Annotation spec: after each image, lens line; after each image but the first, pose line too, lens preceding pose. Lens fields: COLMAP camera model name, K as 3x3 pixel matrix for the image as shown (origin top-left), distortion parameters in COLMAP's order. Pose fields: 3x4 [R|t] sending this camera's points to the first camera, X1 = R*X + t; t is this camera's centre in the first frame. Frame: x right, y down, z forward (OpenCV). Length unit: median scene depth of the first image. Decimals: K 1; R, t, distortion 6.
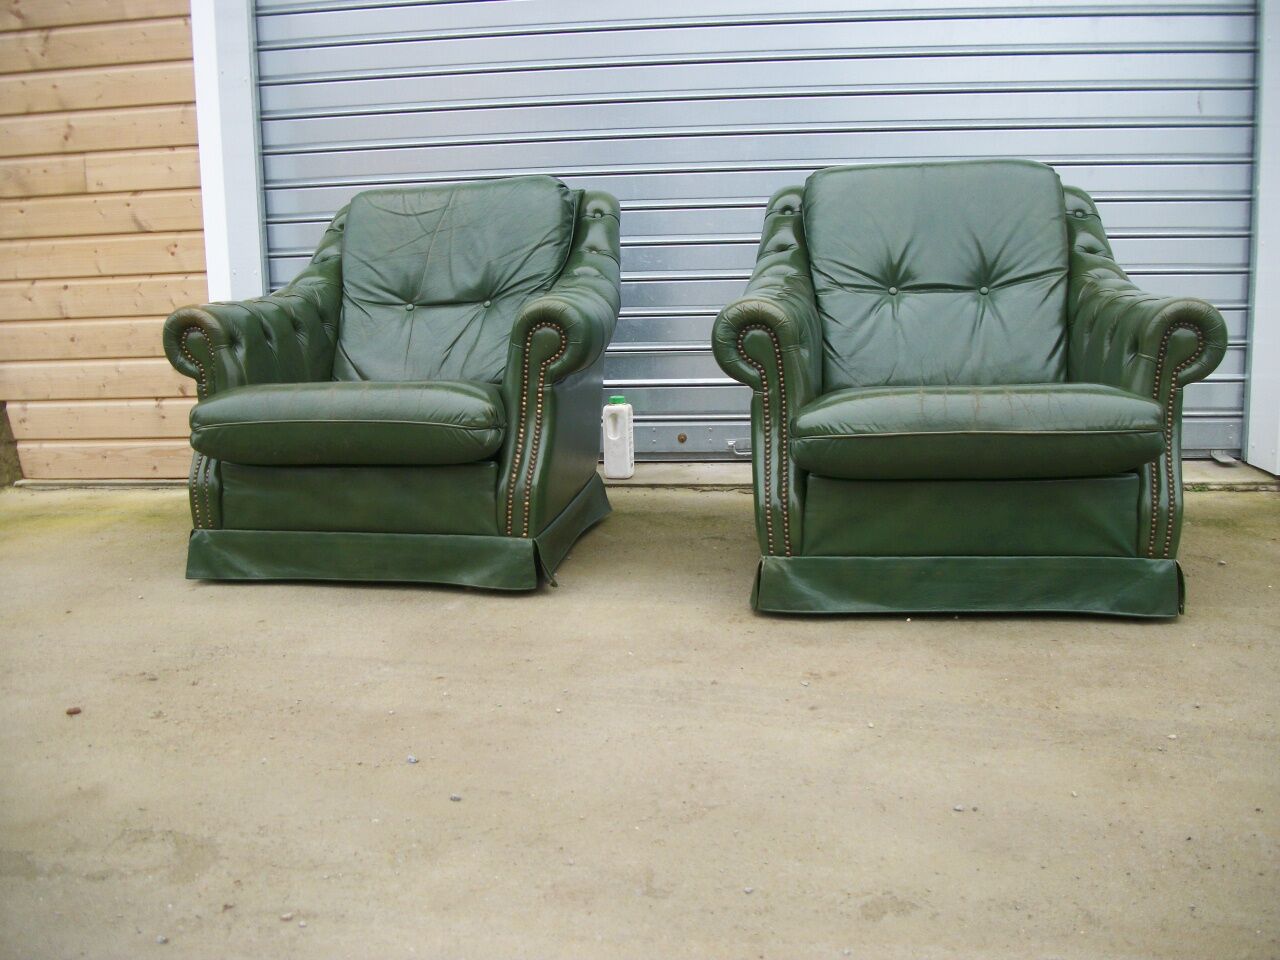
lens RADIAL K [[1230.3, 0, 661.6], [0, 1230.3, 477.0], [0, 0, 1]] dist [-0.143225, 0.076708]
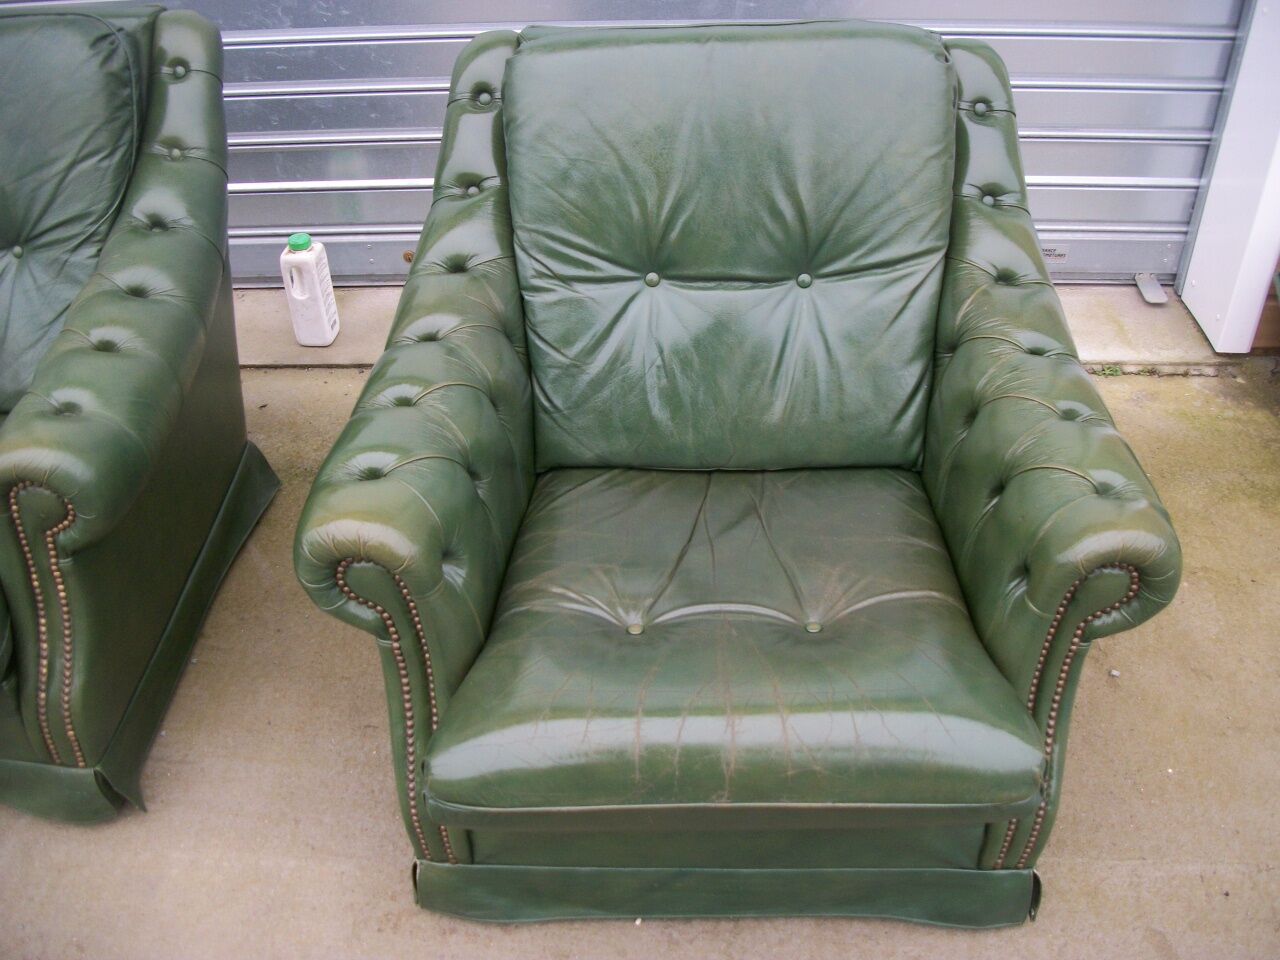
lens RADIAL K [[1230.3, 0, 661.6], [0, 1230.3, 477.0], [0, 0, 1]] dist [-0.143225, 0.076708]
pose [[0.996266, -0.046341, 0.072846, 0.165368], [0.006130, 0.879585, 0.475702, -0.400056], [-0.086118, -0.473479, 0.876585, 0.484149]]
